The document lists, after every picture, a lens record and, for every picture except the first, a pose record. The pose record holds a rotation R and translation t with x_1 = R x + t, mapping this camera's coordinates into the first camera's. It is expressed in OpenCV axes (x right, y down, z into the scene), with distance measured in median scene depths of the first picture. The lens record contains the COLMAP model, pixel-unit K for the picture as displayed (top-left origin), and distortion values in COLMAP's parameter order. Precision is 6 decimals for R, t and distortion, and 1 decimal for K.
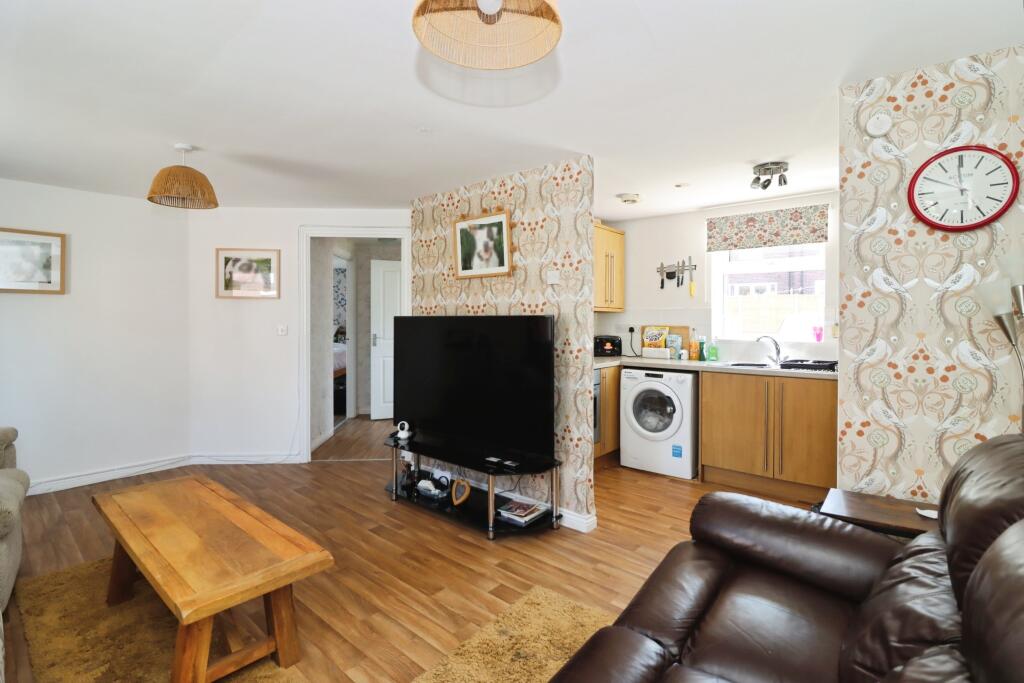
lens RADIAL K [[468.6, 0, 492.4], [0, 468.6, 316.2], [0, 0, 1]] dist [-0.008508, -0.005408]
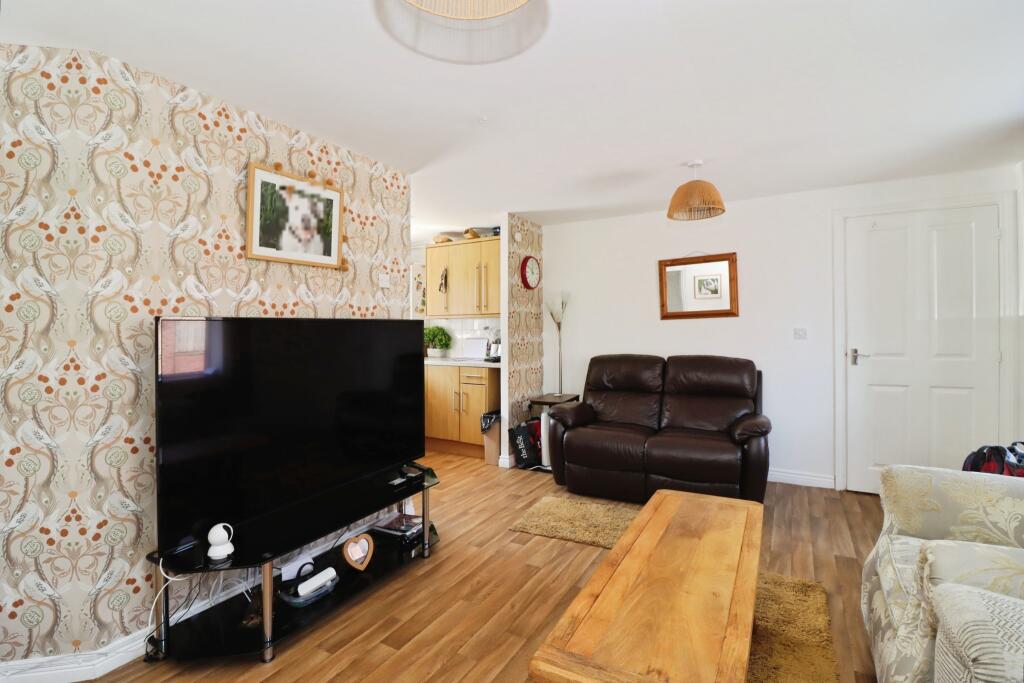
lens RADIAL K [[468.6, 0, 539.0], [0, 468.6, 314.5], [0, 0, 1]] dist [-0.008508, -0.005408]
pose [[-0.227401, 0.016484, 0.973662, -0.778470], [-0.009249, 0.999775, -0.019087, 0.002769], [-0.973757, -0.013346, -0.227198, 0.791610]]
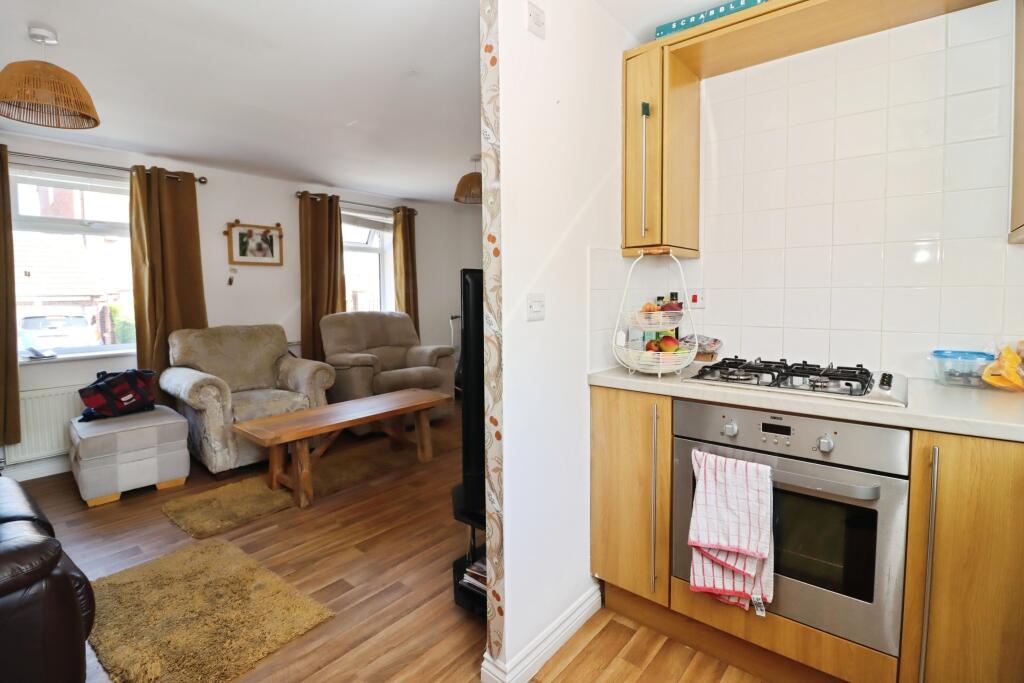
lens RADIAL K [[468.6, 0, 523.7], [0, 468.6, 322.5], [0, 0, 1]] dist [-0.008508, -0.005408]
pose [[0.051360, 0.053035, -0.997271, 0.572725], [0.031023, 0.998022, 0.054672, 0.027872], [0.998198, -0.033746, 0.049613, 0.842301]]
